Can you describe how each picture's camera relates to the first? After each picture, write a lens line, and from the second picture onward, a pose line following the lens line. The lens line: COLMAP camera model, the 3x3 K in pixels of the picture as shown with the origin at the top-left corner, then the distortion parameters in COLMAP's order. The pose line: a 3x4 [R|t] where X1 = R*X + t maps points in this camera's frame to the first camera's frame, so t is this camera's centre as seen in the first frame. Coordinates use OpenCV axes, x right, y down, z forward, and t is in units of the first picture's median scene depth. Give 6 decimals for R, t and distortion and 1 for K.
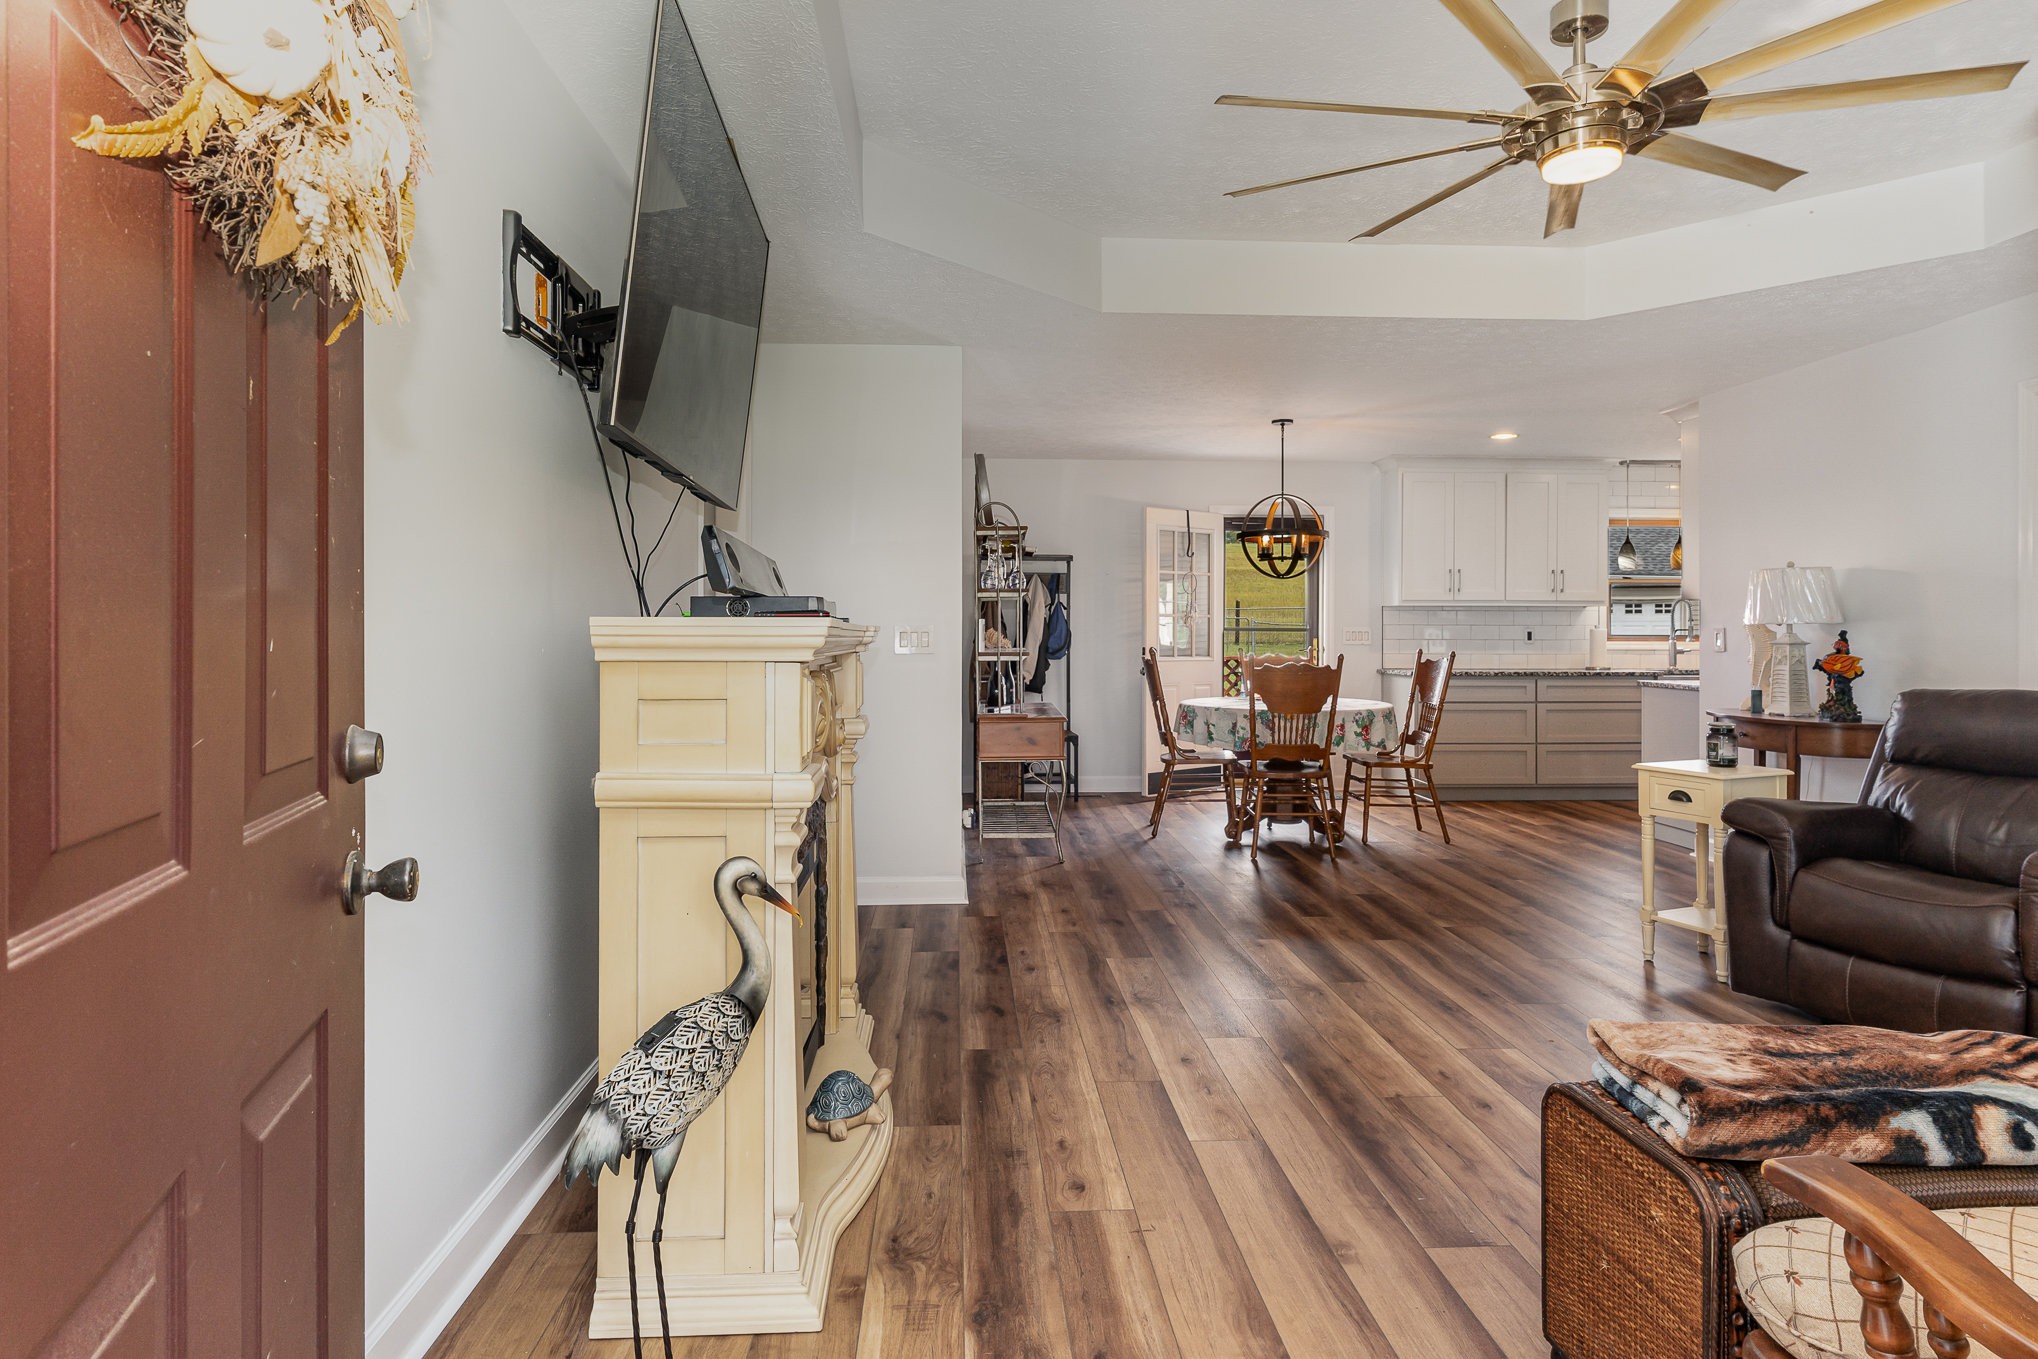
lens RADIAL K [[1157.1, 0, 1018.7], [0, 1157.1, 629.9], [0, 0, 1]] dist [0.002901, 0.000184]
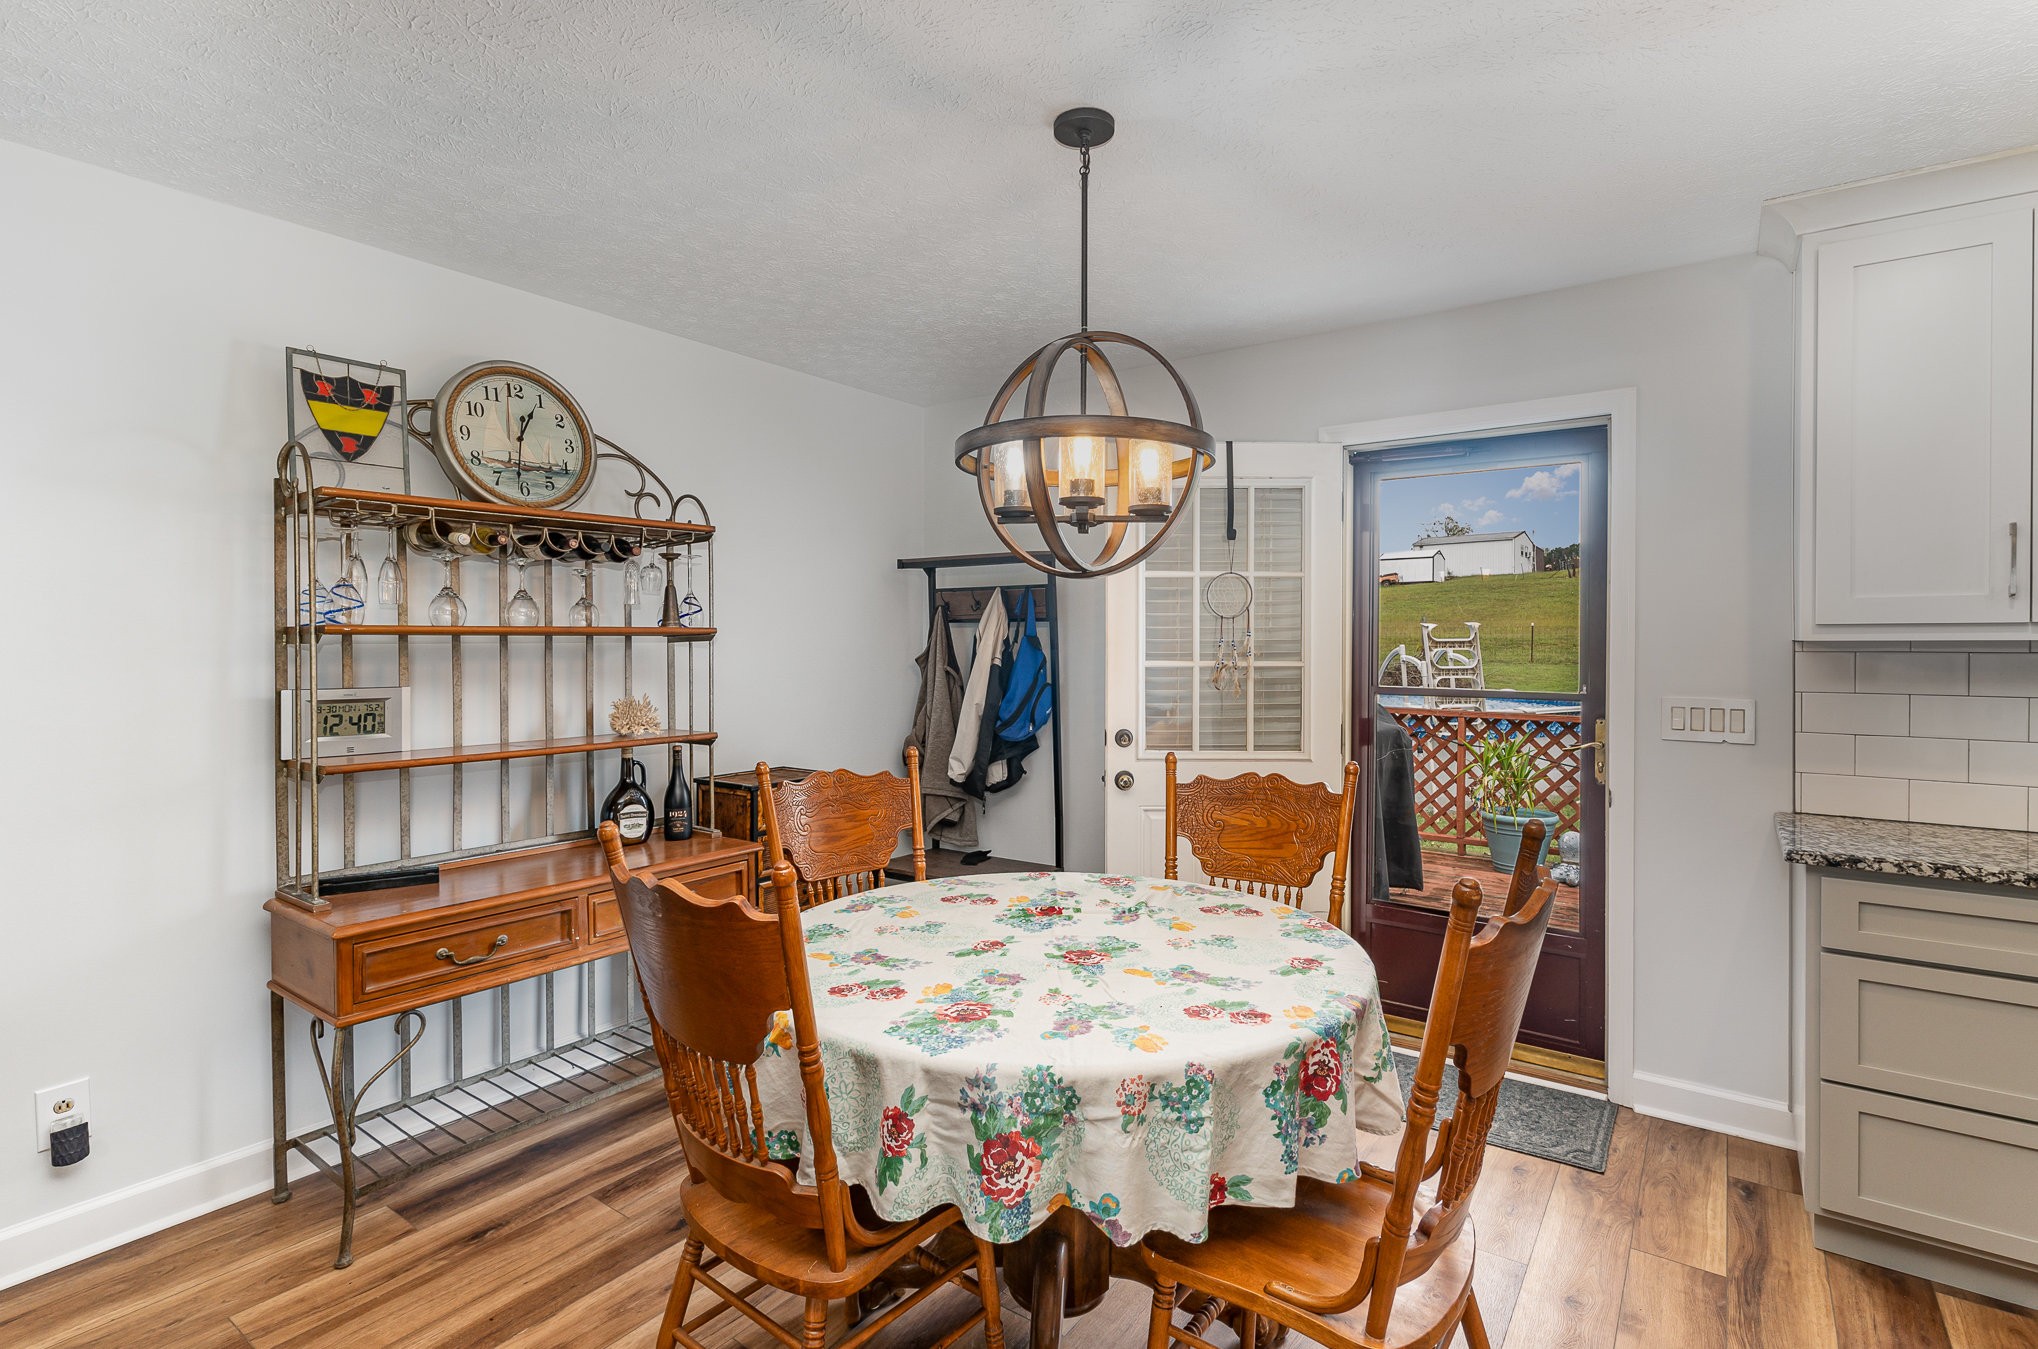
lens RADIAL K [[1003.3, 0, 1023.2], [0, 1003.3, 645.3], [0, 0, 1]] dist [0.004001, 0.000681]
pose [[0.782857, -0.000383, -0.622202, 0.622454], [-0.000126, 1.000000, -0.000774, -0.036311], [0.622202, 0.000685, 0.782856, 1.167126]]
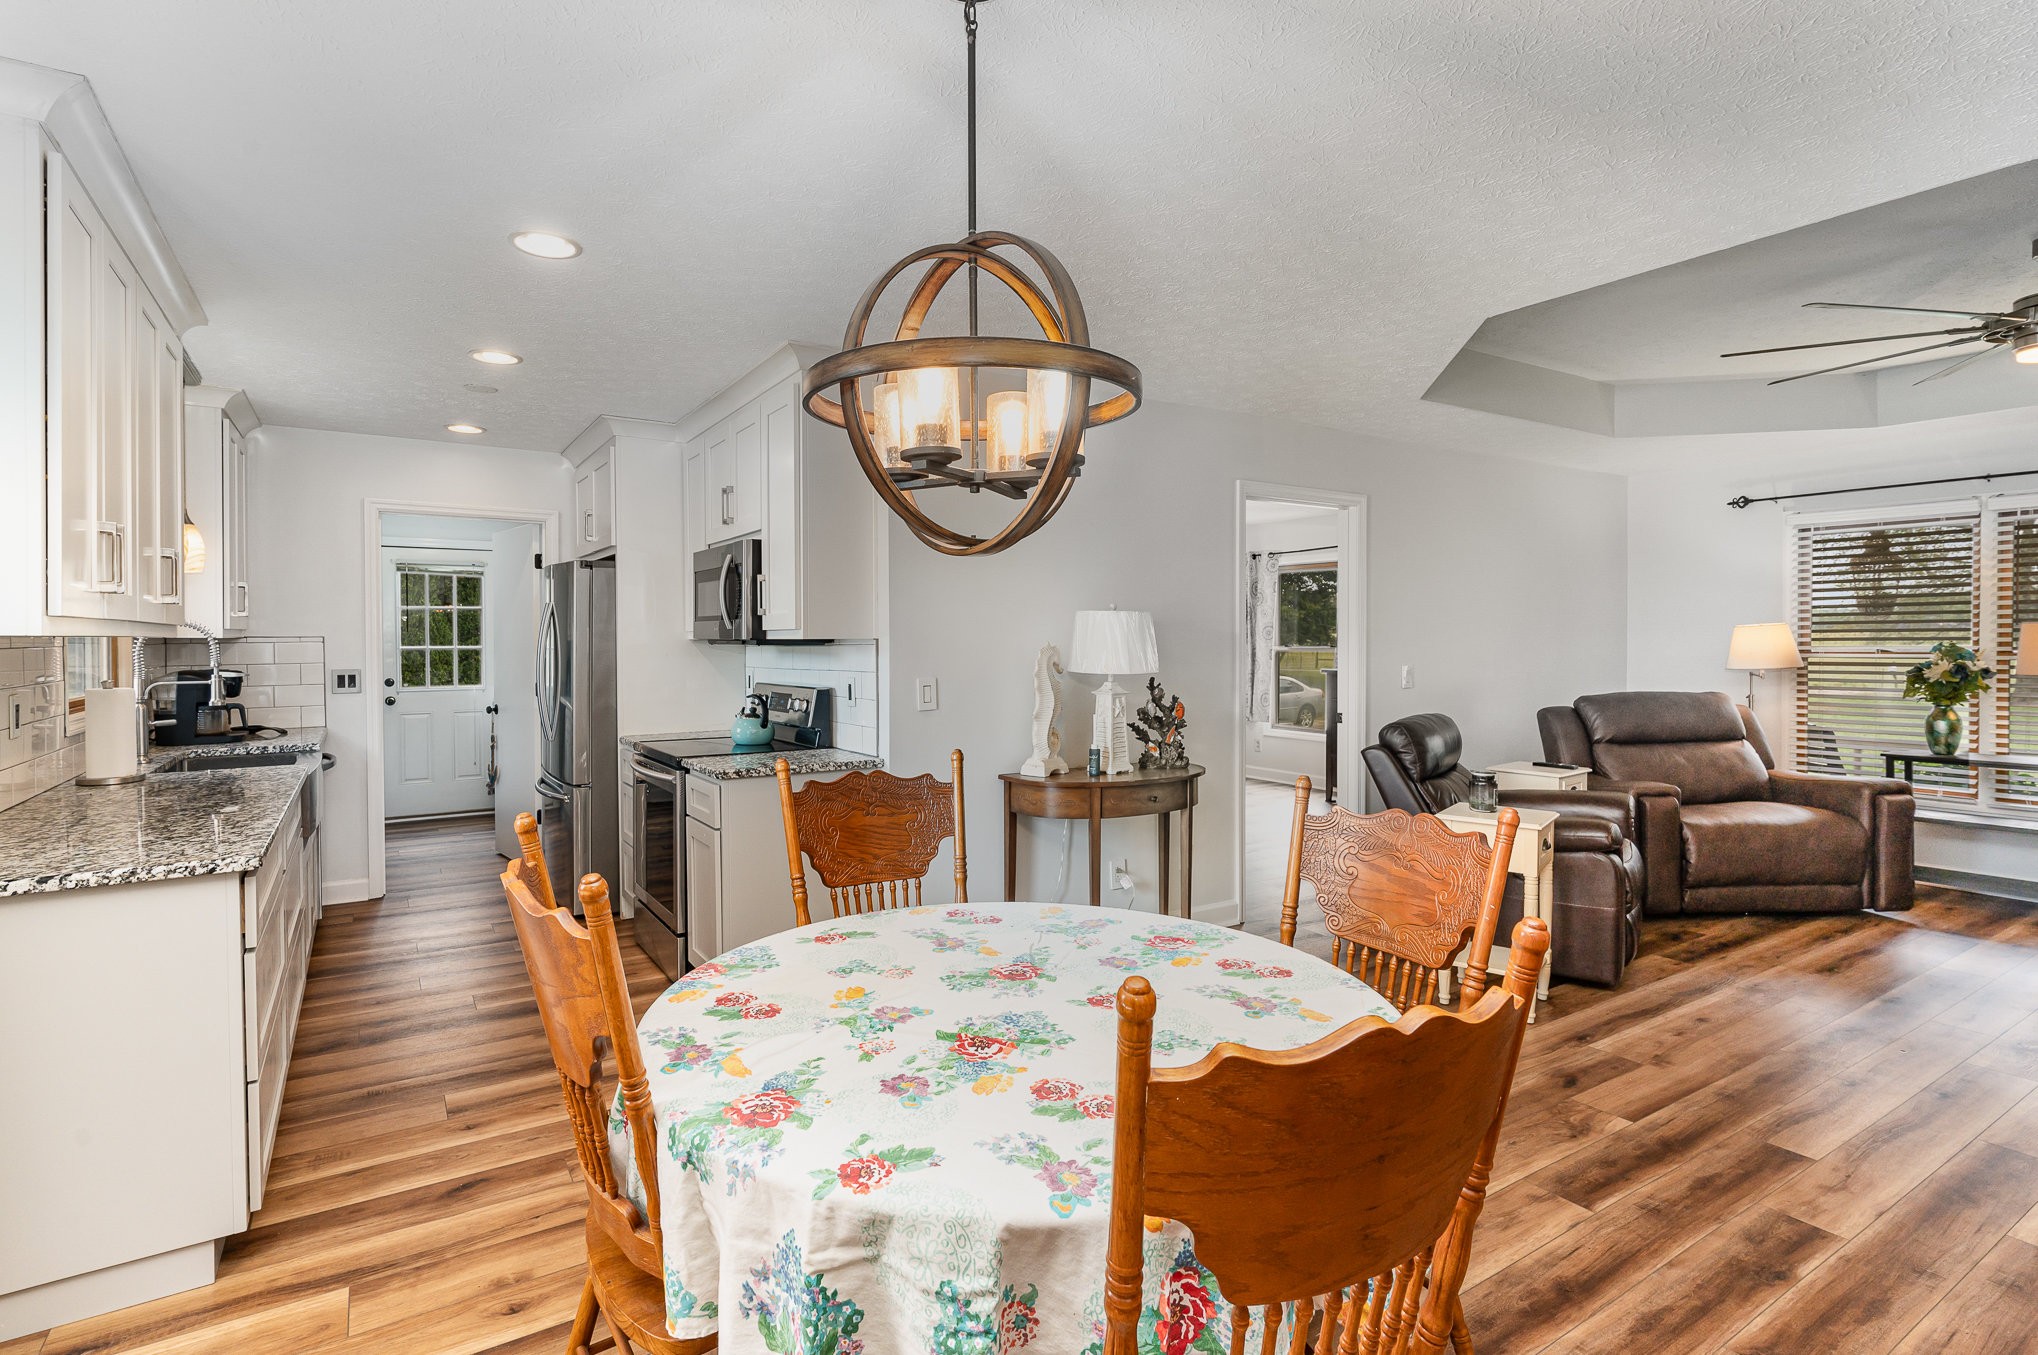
lens RADIAL K [[987.1, 0, 974.7], [0, 987.1, 649.4], [0, 0, 1]] dist [0.001419, 0.000071]
pose [[-0.474860, -0.011074, 0.879992, 0.036231], [-0.000202, 0.999922, 0.012474, -0.037441], [-0.880062, 0.005745, -0.474825, 1.723055]]
